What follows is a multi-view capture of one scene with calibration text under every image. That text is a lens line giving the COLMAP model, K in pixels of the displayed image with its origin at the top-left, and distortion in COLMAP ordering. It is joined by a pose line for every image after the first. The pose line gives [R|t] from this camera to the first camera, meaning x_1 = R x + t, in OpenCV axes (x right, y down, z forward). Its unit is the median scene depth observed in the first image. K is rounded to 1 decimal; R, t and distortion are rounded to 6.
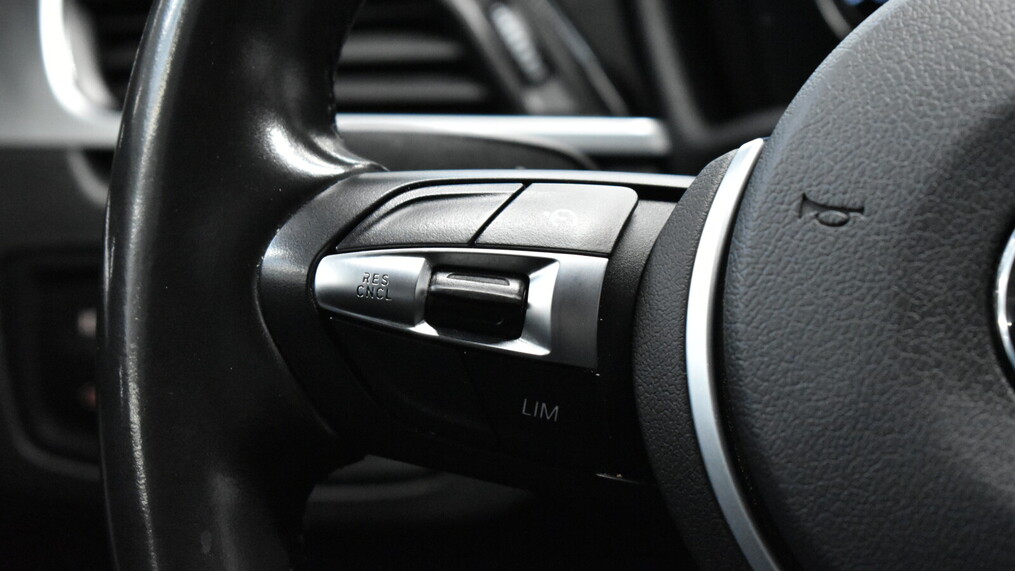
lens RADIAL K [[2277.6, 0, 507.5], [0, 2277.6, 285.5], [0, 0, 1]] dist [-0.044297, -0.165671]
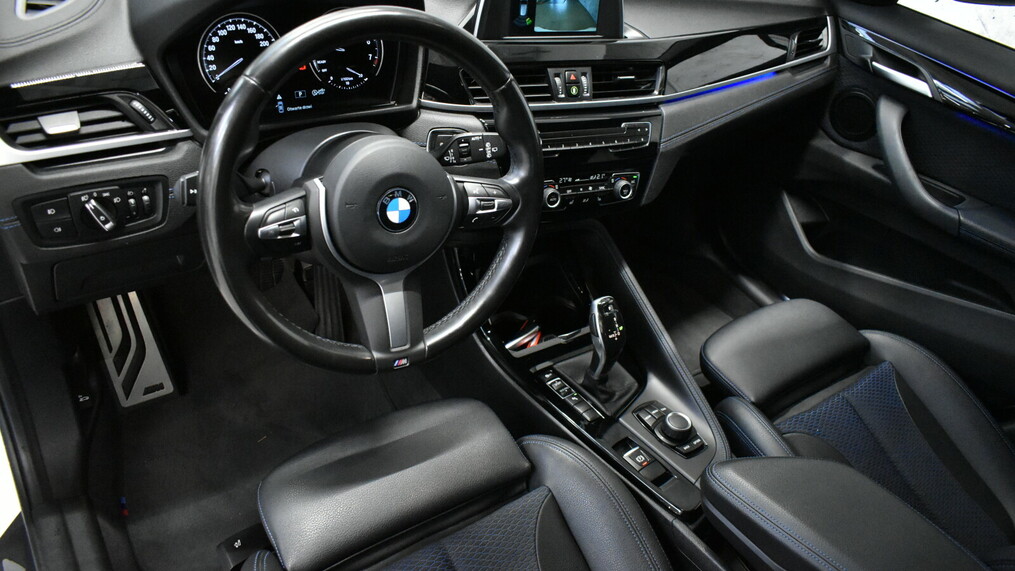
lens RADIAL K [[769.4, 0, 507.5], [0, 769.4, 285.5], [0, 0, 1]] dist [-0.027675, 0.011023]
pose [[0.588528, -0.381397, 0.712862, -1.061994], [-0.028065, 0.871565, 0.489477, -0.794556], [-0.807990, -0.308077, 0.502236, -0.402204]]
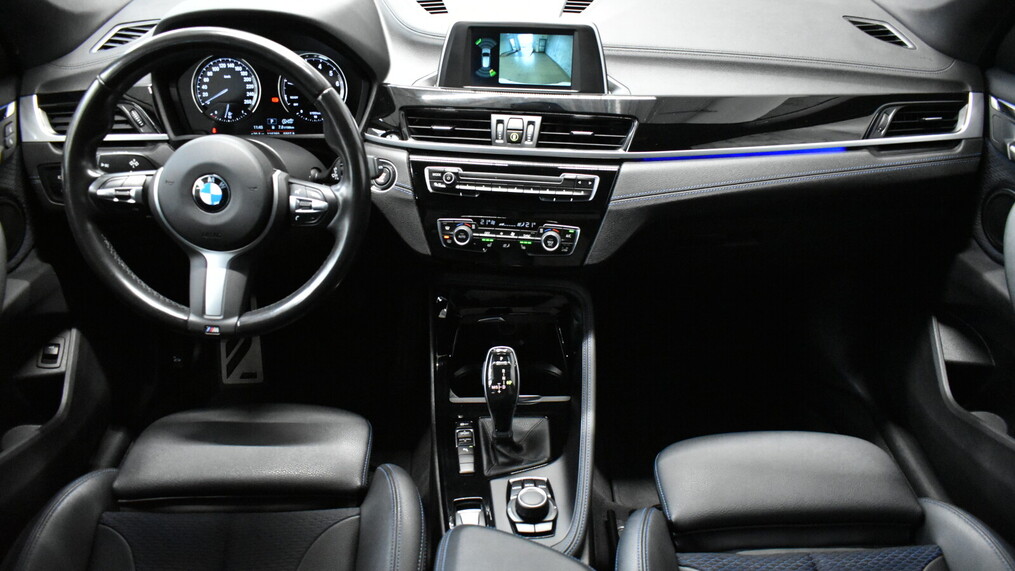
lens RADIAL K [[769.4, 0, 507.5], [0, 769.4, 285.5], [0, 0, 1]] dist [-0.027675, 0.011023]
pose [[0.940502, -0.134262, 0.312136, 0.328123], [0.027933, 0.946063, 0.322775, -0.455772], [-0.338637, -0.294852, 0.893525, -1.596569]]
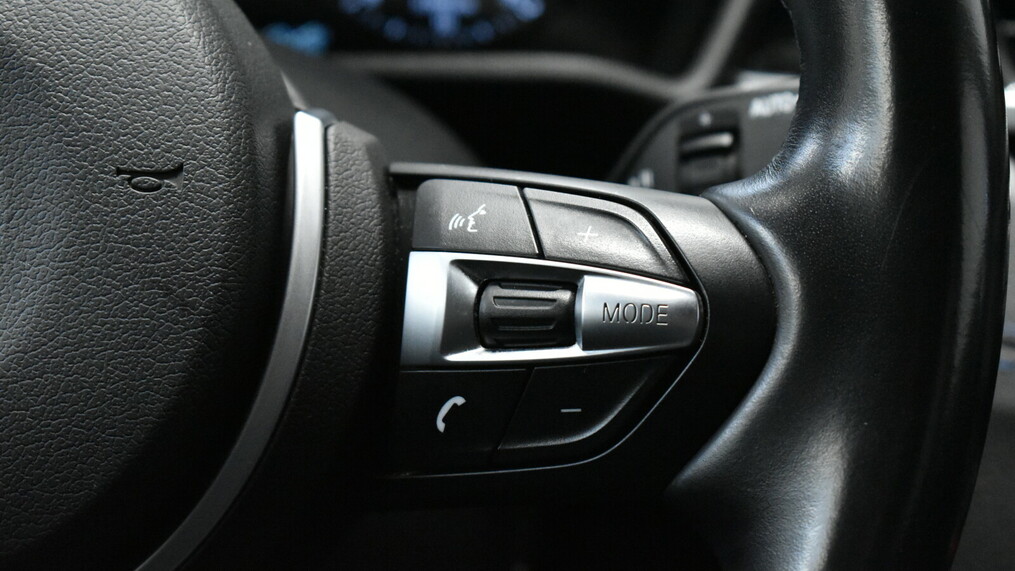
lens RADIAL K [[2277.6, 0, 507.5], [0, 2277.6, 285.5], [0, 0, 1]] dist [-0.044297, -0.165671]
pose [[0.967016, -0.022929, 0.253680, 0.269281], [0.022477, 0.999736, 0.004682, 0.037614], [-0.253721, 0.001175, 0.967277, -0.117629]]
